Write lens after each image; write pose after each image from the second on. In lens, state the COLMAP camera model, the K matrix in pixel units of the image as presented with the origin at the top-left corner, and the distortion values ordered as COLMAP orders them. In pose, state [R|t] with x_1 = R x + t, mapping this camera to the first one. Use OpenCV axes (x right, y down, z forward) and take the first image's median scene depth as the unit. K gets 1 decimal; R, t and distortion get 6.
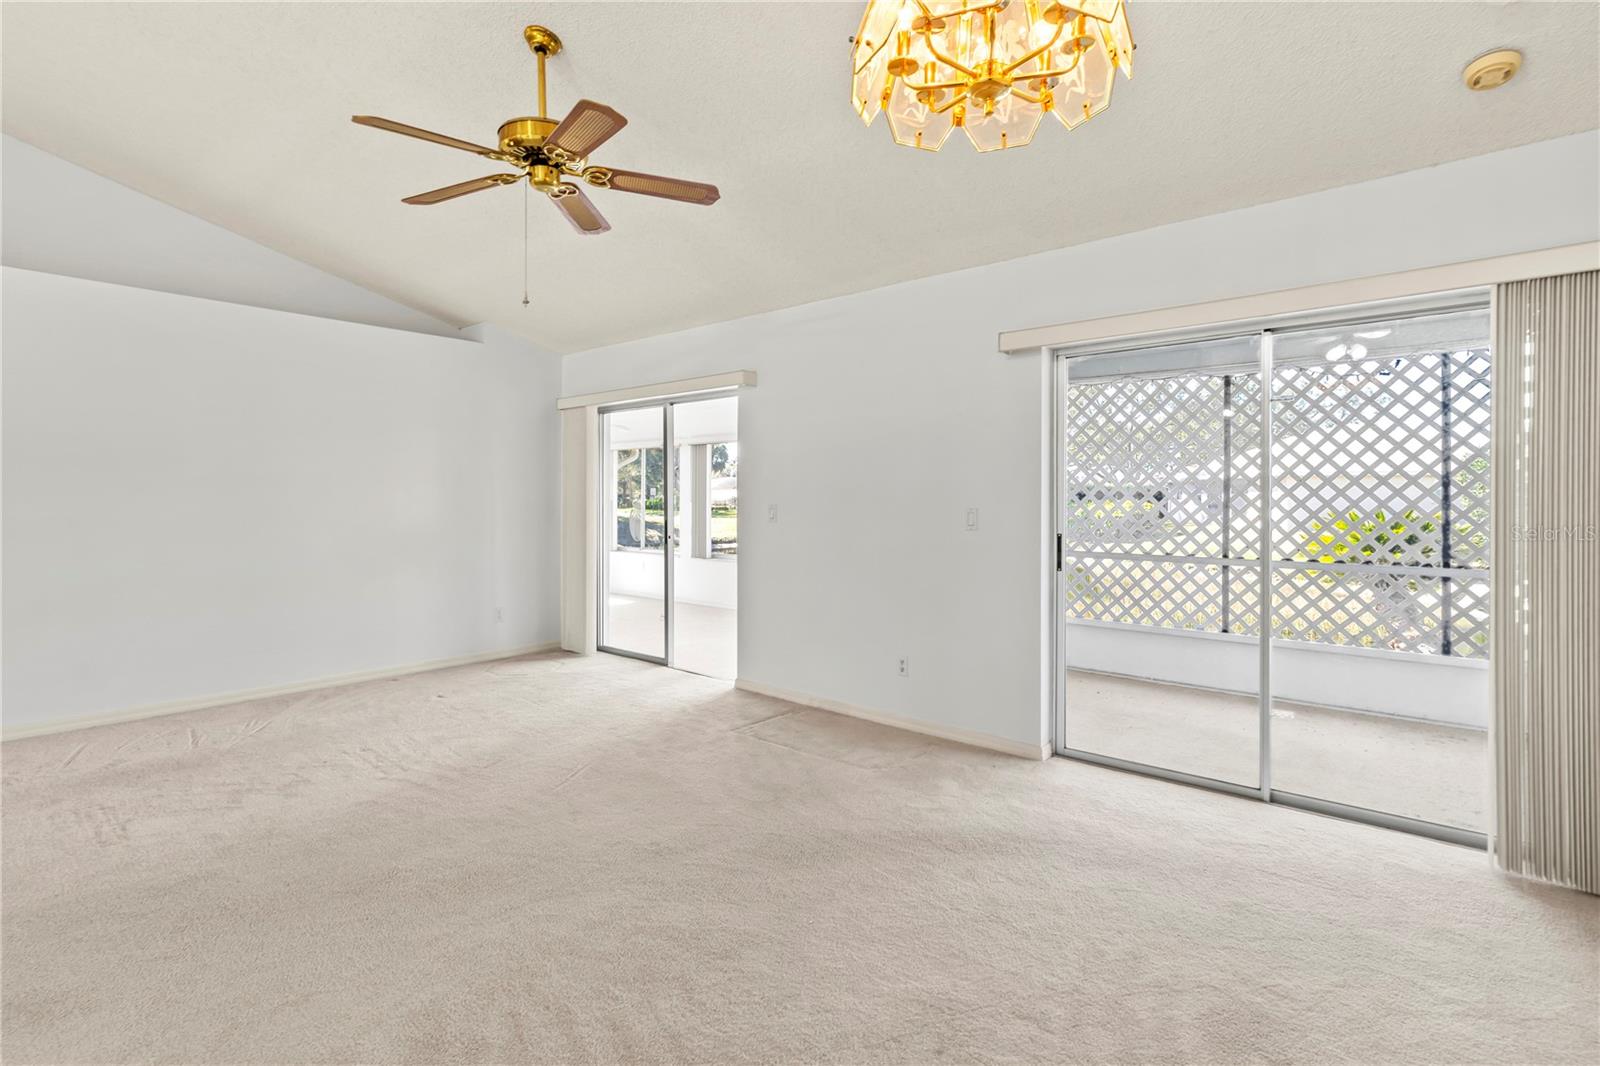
lens RADIAL K [[746.4, 0, 826.0], [0, 746.4, 496.8], [0, 0, 1]] dist [-0.000047, -0.000766]
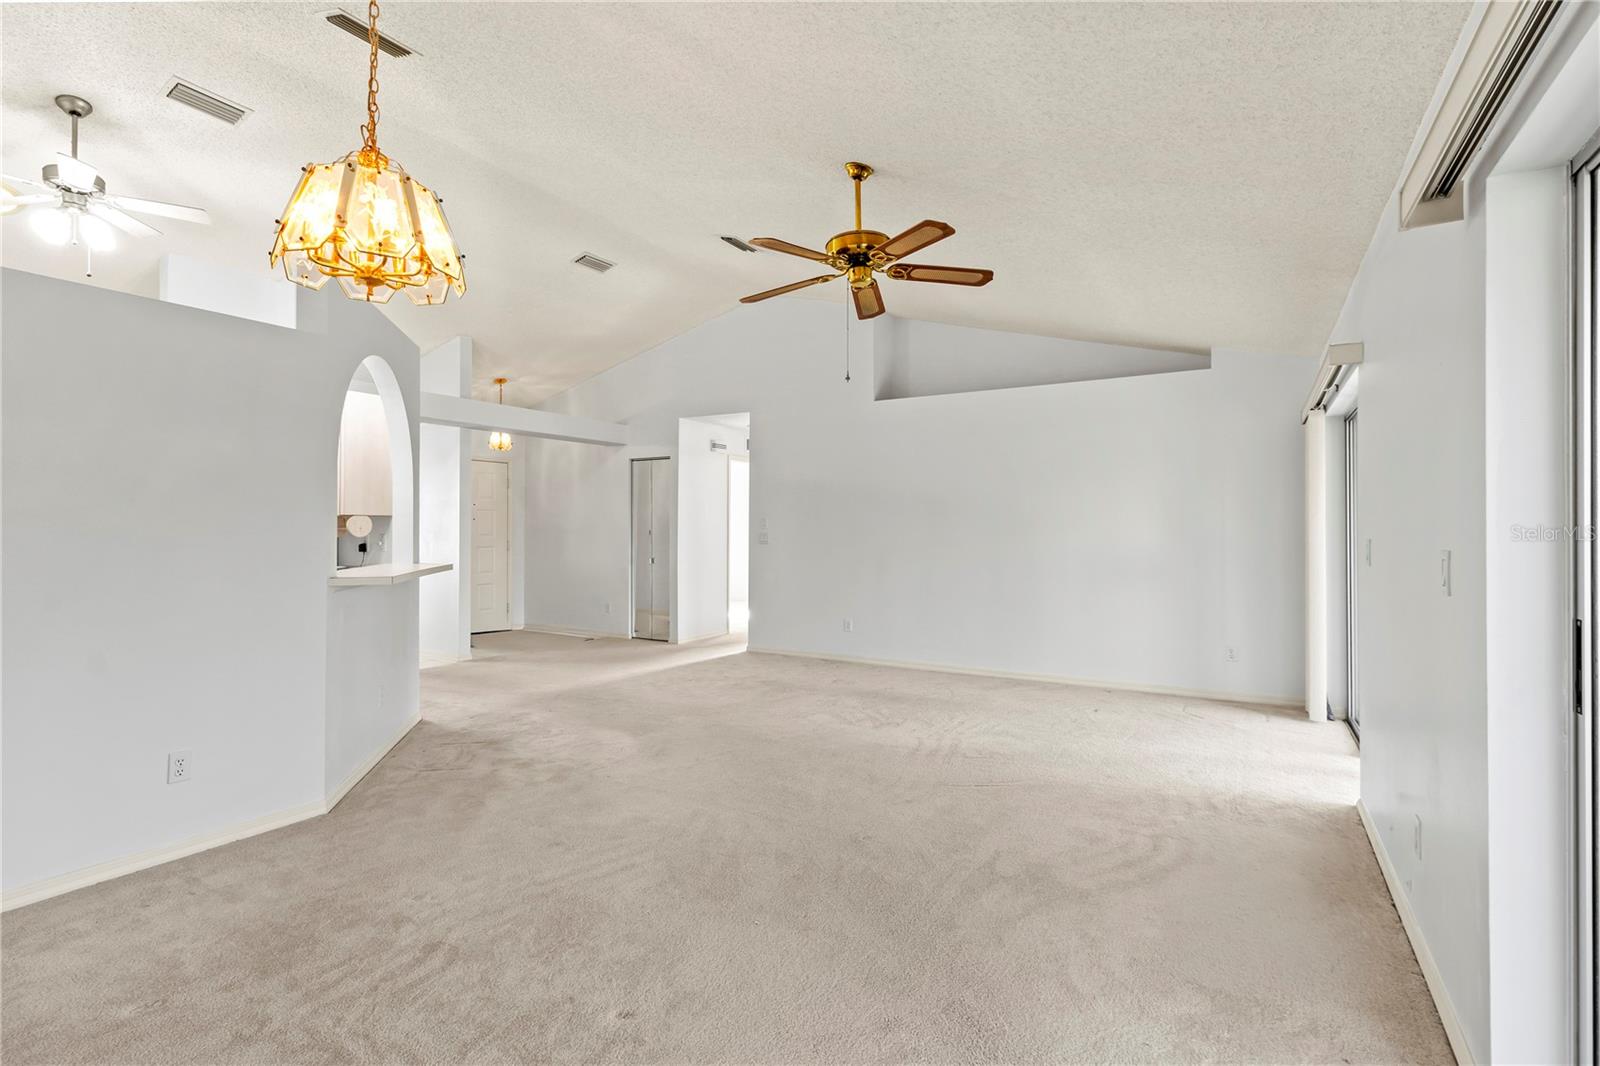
lens RADIAL K [[744.1, 0, 807.1], [0, 744.1, 519.3], [0, 0, 1]] dist [0.001898, 0.000402]
pose [[0.167407, -0.011028, -0.985826, 0.709835], [0.006196, 0.999929, -0.010134, -0.004082], [0.985868, -0.004411, 0.167463, 0.592809]]
